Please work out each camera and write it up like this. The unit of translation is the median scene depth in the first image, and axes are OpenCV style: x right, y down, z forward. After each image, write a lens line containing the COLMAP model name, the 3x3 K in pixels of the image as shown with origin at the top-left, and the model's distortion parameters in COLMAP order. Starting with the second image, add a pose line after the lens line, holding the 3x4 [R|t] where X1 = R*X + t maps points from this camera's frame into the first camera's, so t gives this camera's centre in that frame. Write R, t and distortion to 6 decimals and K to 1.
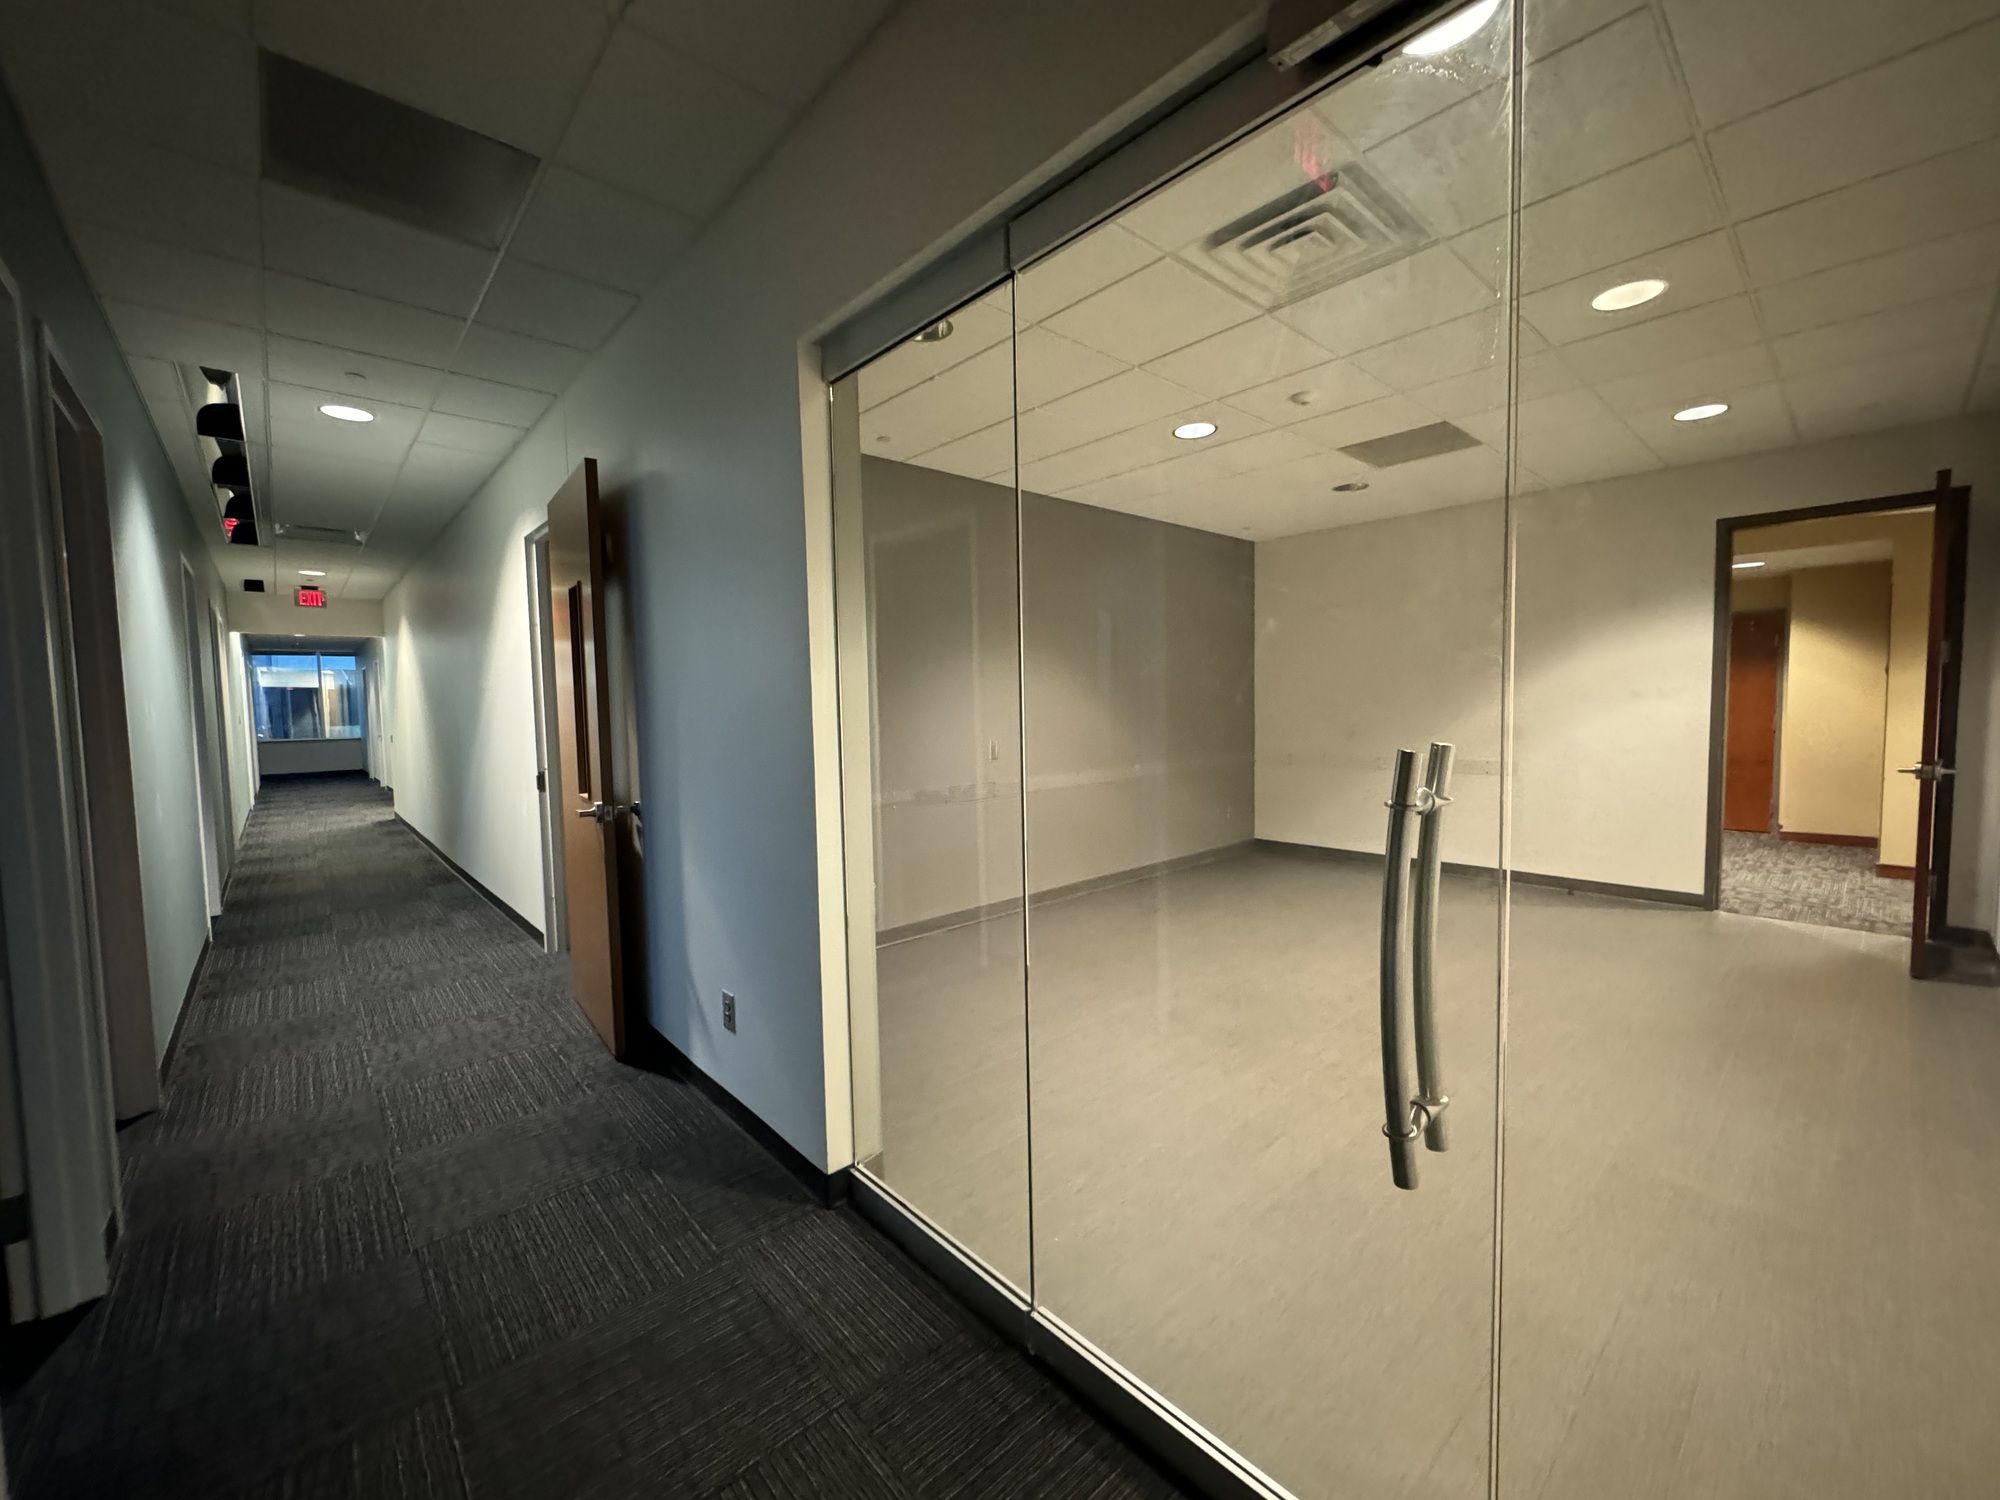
lens RADIAL K [[807.2, 0, 938.5], [0, 807.2, 750.0], [0, 0, 1]] dist [-0.047278, 0.008695]
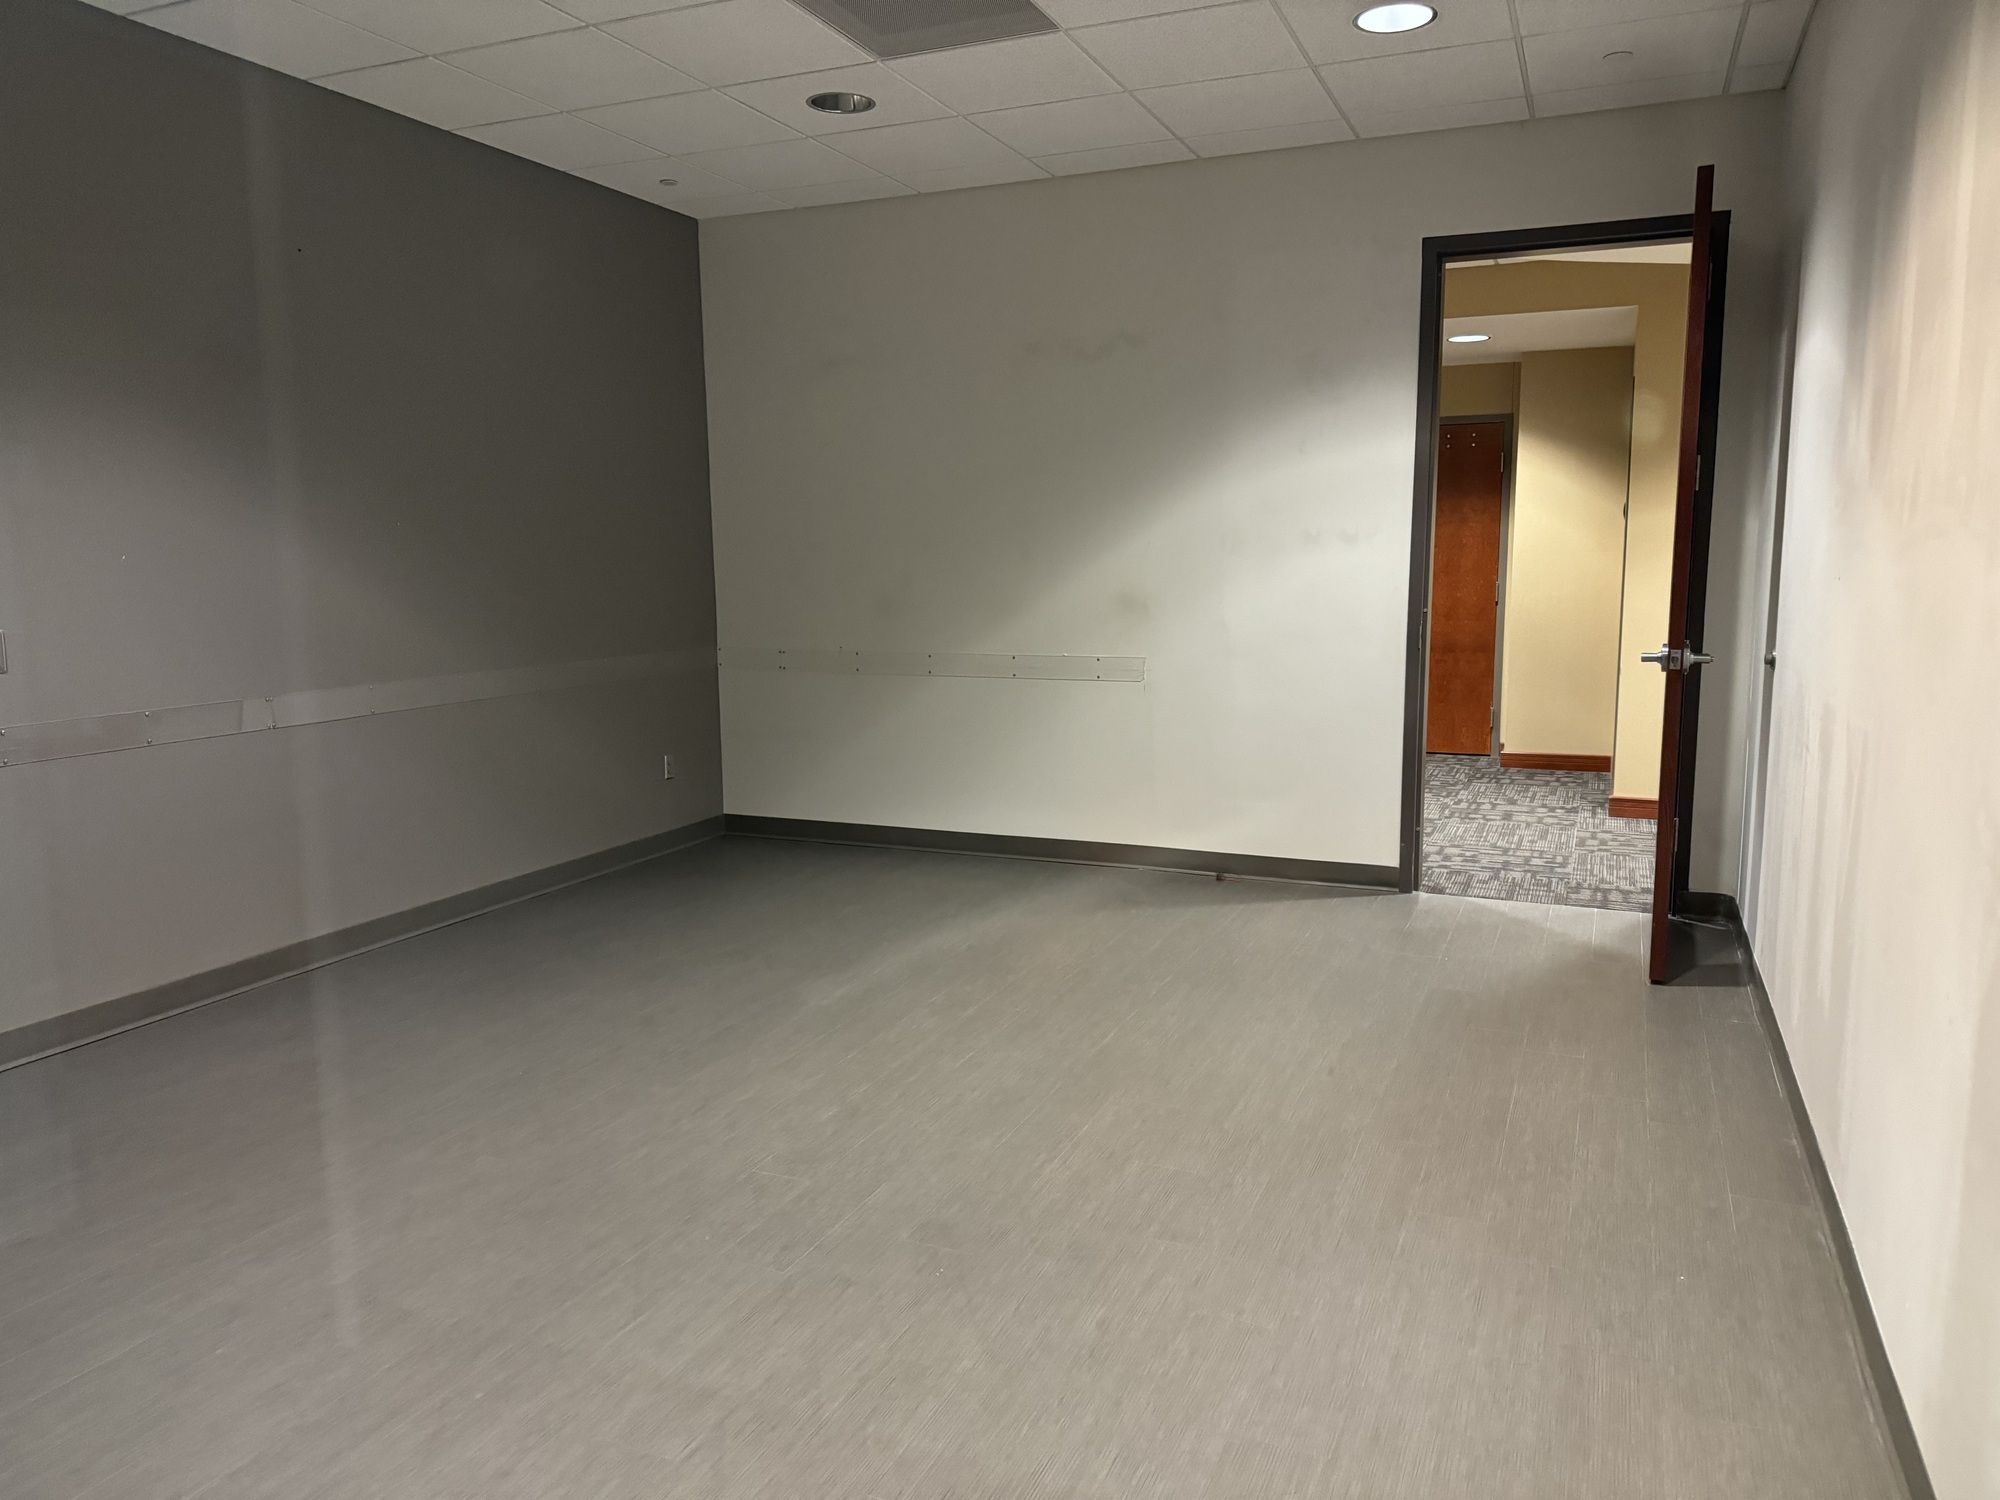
lens RADIAL K [[1406.7, 0, 1000.0], [0, 1406.7, 750.0], [0, 0, 1]] dist [0.059144, -0.072601]
pose [[0.885879, -0.049030, 0.461318, 0.190145], [0.015686, 0.996997, 0.075841, 0.003978], [-0.463650, -0.059950, 0.883988, 0.159385]]
